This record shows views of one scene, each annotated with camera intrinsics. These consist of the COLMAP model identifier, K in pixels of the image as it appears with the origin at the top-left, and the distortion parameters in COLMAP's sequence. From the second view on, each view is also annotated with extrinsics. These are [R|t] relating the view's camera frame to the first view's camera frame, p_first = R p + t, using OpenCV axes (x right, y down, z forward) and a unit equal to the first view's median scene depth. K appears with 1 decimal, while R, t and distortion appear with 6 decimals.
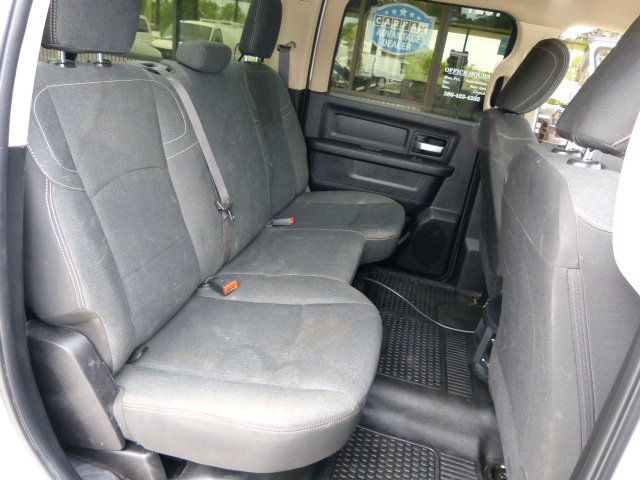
lens RADIAL K [[477.0, 0, 318.7], [0, 477.0, 242.6], [0, 0, 1]] dist [-0.039271, 0.022565]
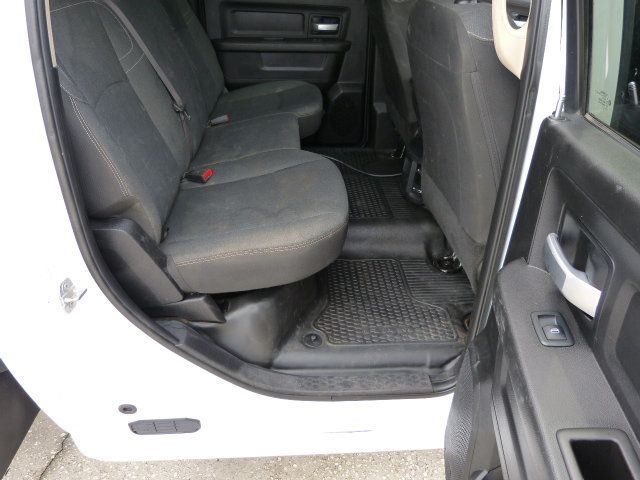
lens RADIAL K [[477.0, 0, 318.7], [0, 477.0, 242.6], [0, 0, 1]] dist [-0.039271, 0.022565]
pose [[0.949439, -0.266592, 0.165814, -0.127348], [0.230764, 0.950698, 0.207177, 0.056654], [-0.212871, -0.158438, 0.964149, -0.171300]]
